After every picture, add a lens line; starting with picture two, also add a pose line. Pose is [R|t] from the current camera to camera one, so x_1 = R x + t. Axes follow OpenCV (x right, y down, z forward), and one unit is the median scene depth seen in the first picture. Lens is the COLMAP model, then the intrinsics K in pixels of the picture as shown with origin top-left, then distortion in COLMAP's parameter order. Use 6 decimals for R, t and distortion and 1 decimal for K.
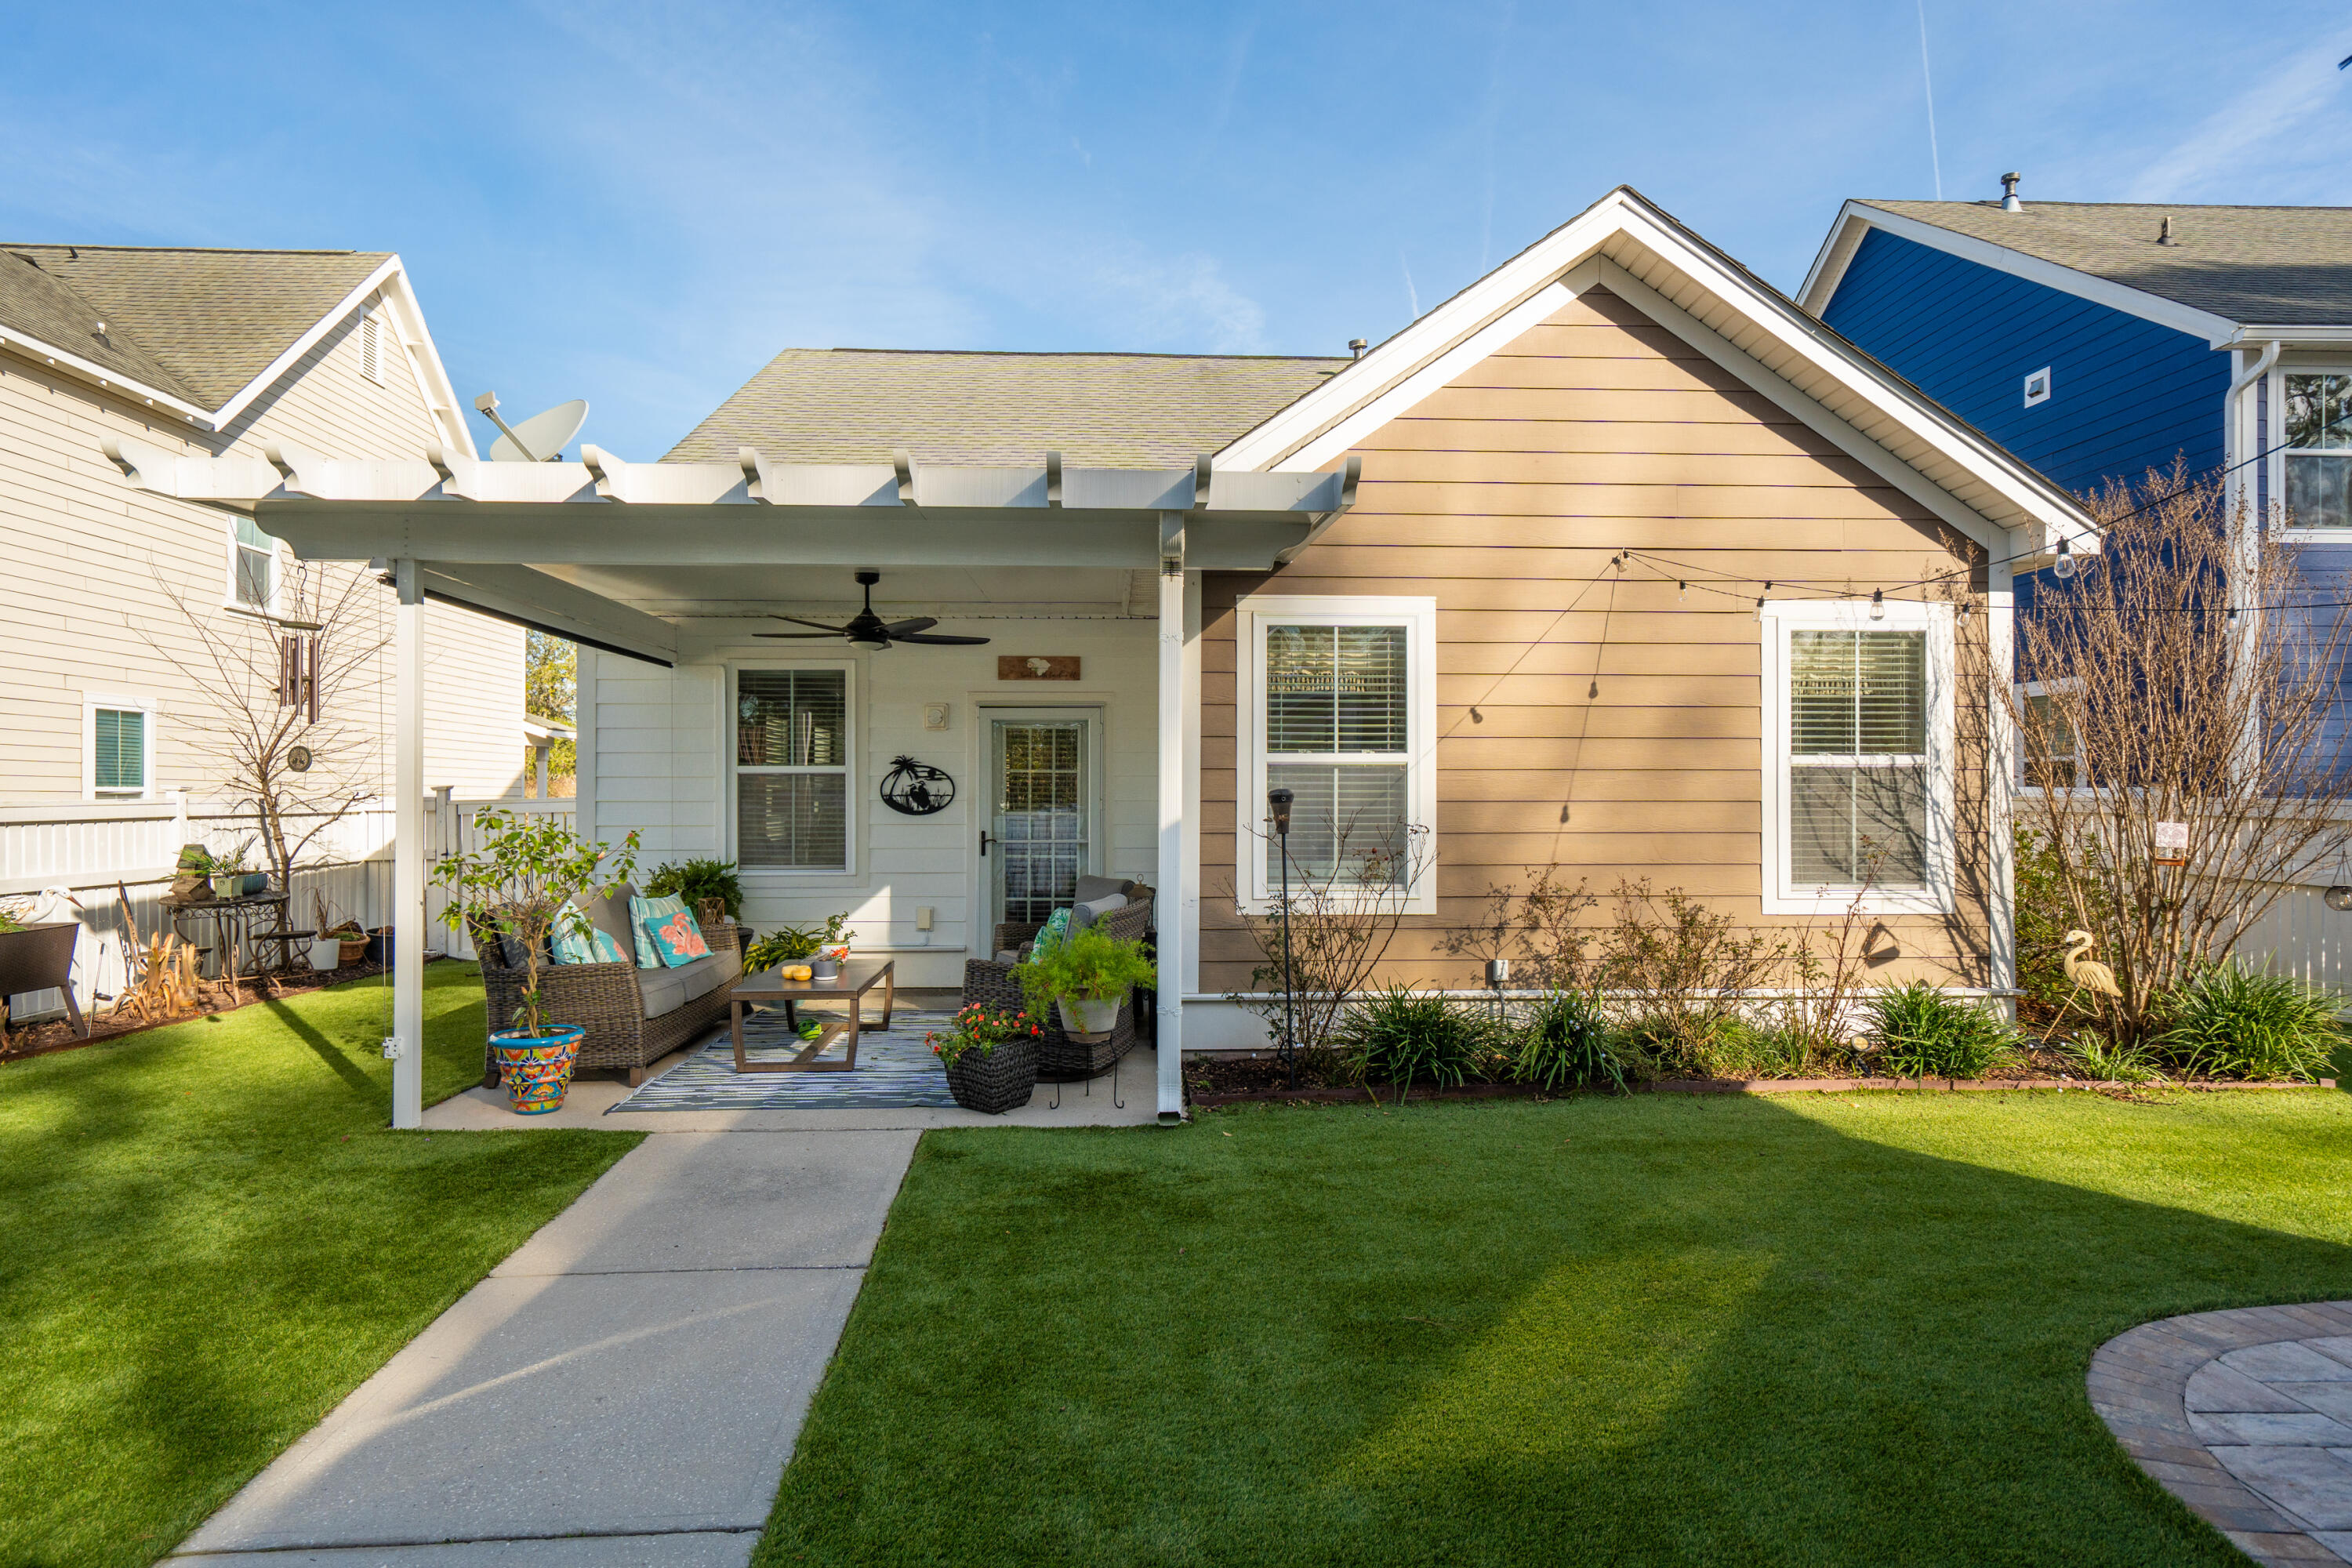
lens RADIAL K [[1262.0, 0, 1171.3], [0, 1262.0, 798.9], [0, 0, 1]] dist [-0.001412, 0.011900]
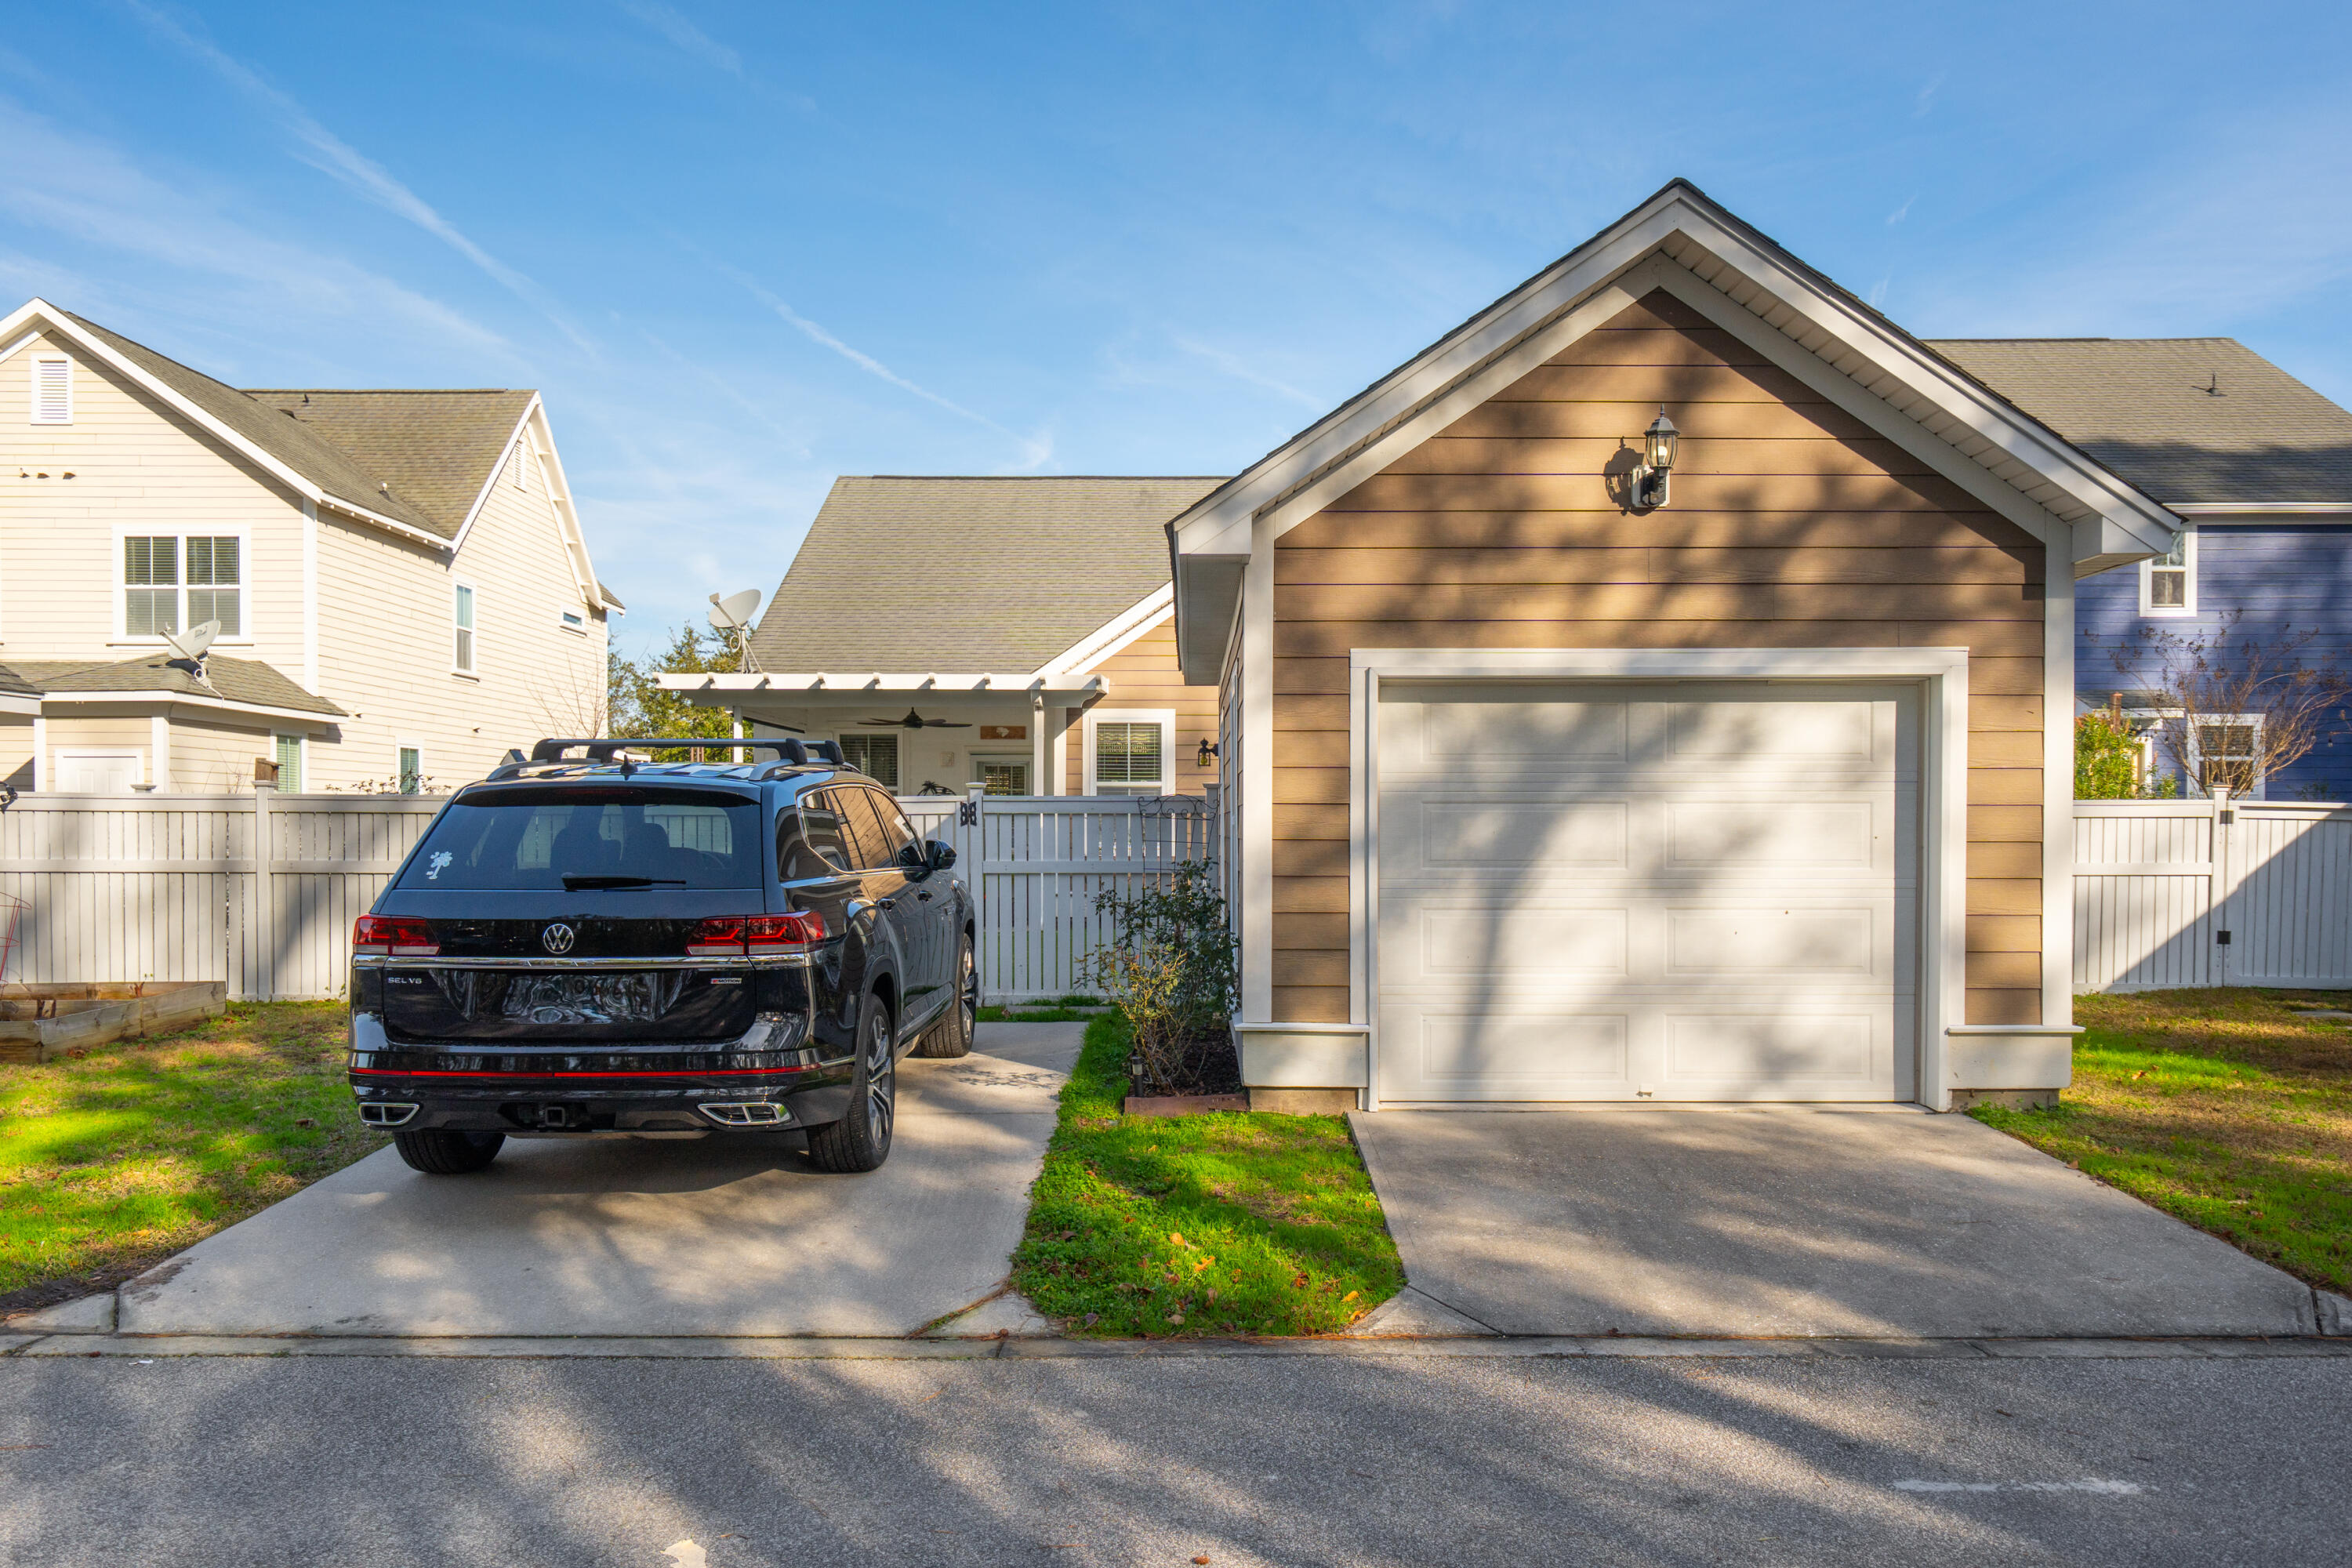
lens RADIAL K [[1720.5, 0, 1177.9], [0, 1720.5, 847.8], [0, 0, 1]] dist [0.003322, 0.003920]
pose [[0.998396, 0.002371, -0.056558, 0.371561], [-0.001671, 0.999921, 0.012424, 0.039540], [0.056583, -0.012309, 0.998322, -1.884147]]
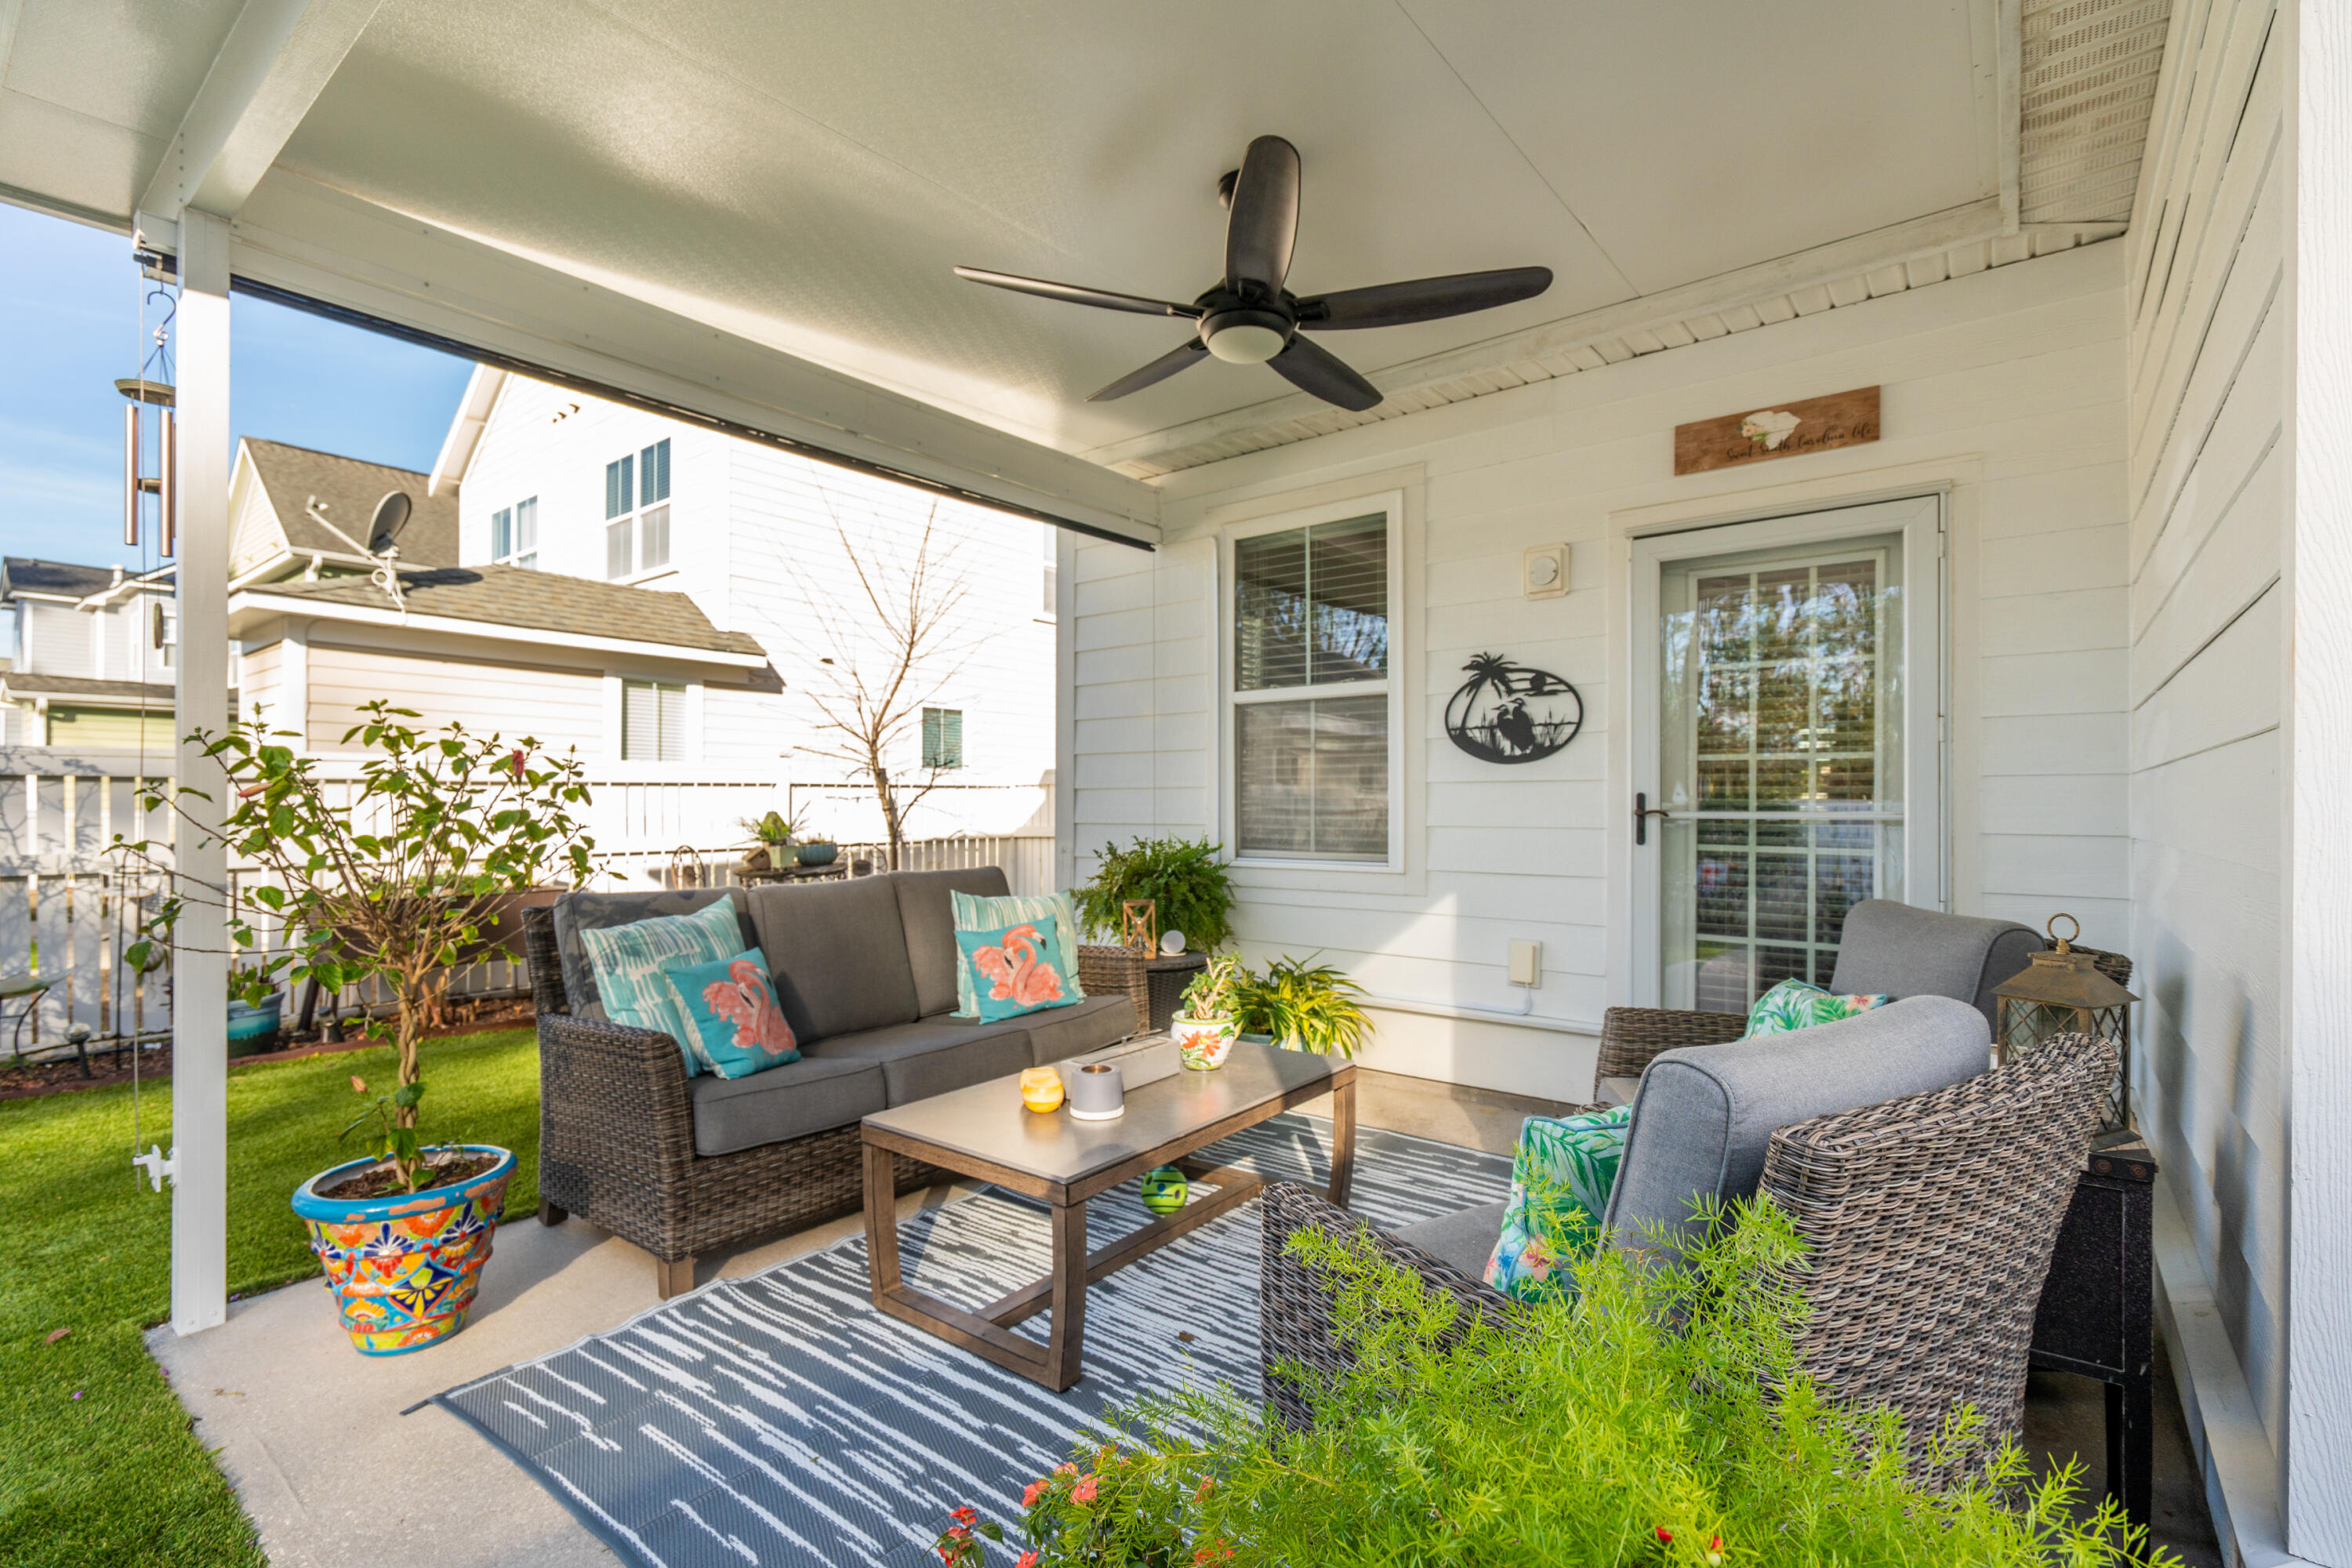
lens RADIAL K [[1074.5, 0, 1170.3], [0, 1074.5, 803.6], [0, 0, 1]] dist [-0.002737, 0.000990]
pose [[0.749608, 0.000566, -0.661882, -0.015412], [-0.000460, 1.000000, 0.000334, 0.037856], [0.661882, 0.000054, 0.749608, 0.740291]]
